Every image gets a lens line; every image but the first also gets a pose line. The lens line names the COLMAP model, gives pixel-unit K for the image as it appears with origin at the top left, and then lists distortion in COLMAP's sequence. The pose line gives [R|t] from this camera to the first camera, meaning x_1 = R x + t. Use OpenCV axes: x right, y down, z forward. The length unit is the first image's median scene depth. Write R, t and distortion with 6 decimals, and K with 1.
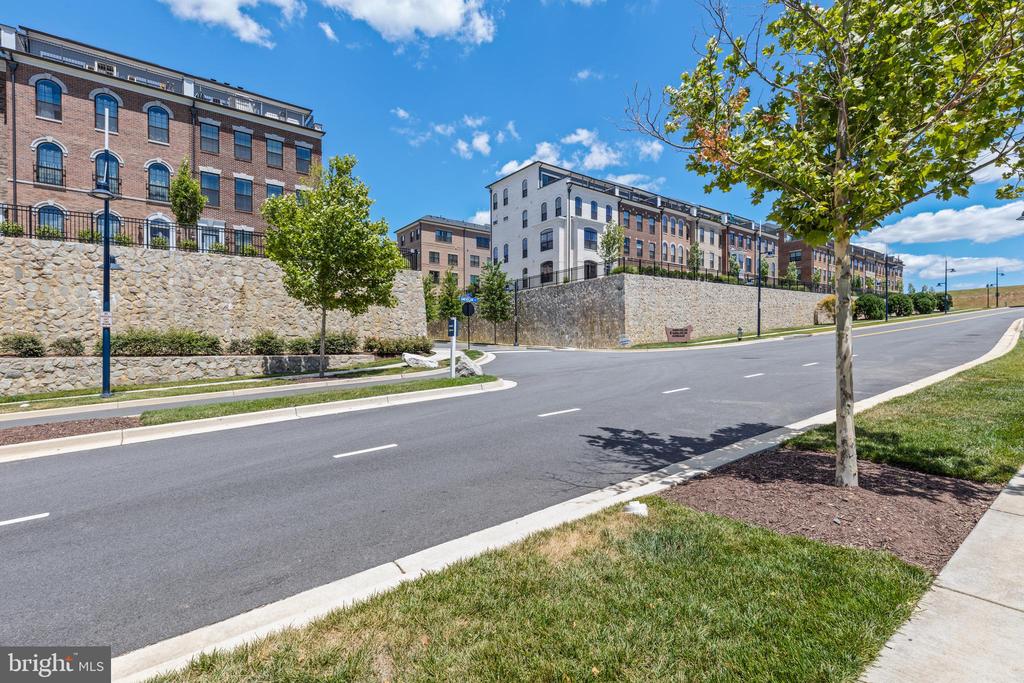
lens RADIAL K [[468.8, 0, 503.4], [0, 468.8, 352.9], [0, 0, 1]] dist [0.001632, 0.000114]
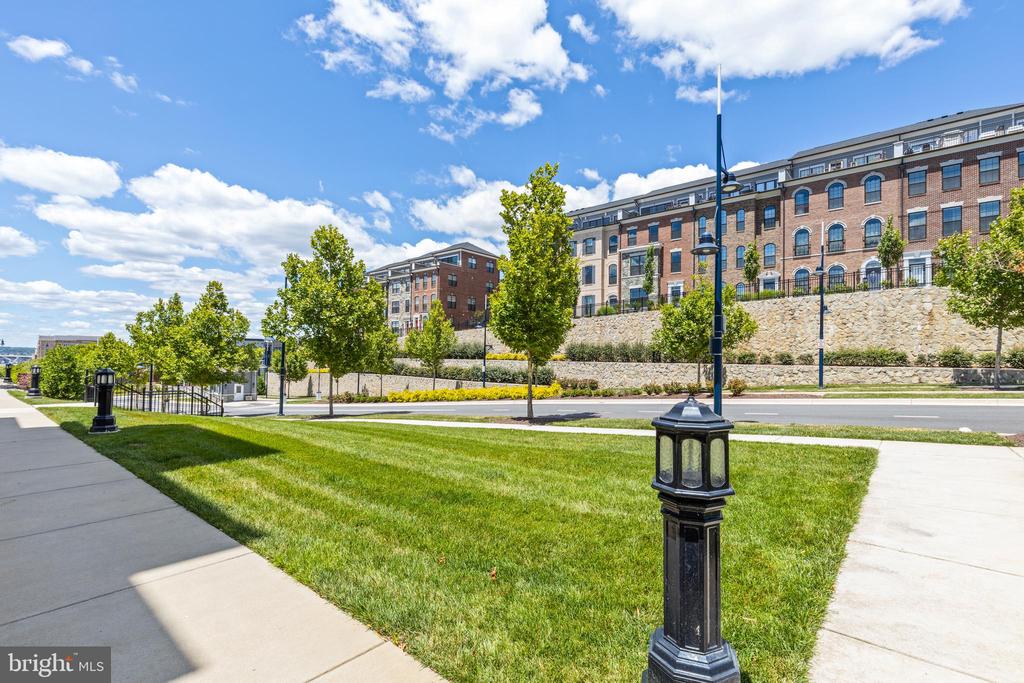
lens RADIAL K [[468.8, 0, 503.4], [0, 468.8, 352.9], [0, 0, 1]] dist [0.001632, 0.000114]
pose [[0.212727, -0.004076, -0.977103, 0.386760], [-0.016611, 0.999832, -0.007787, -0.003969], [0.976970, 0.017887, 0.212624, -0.331447]]
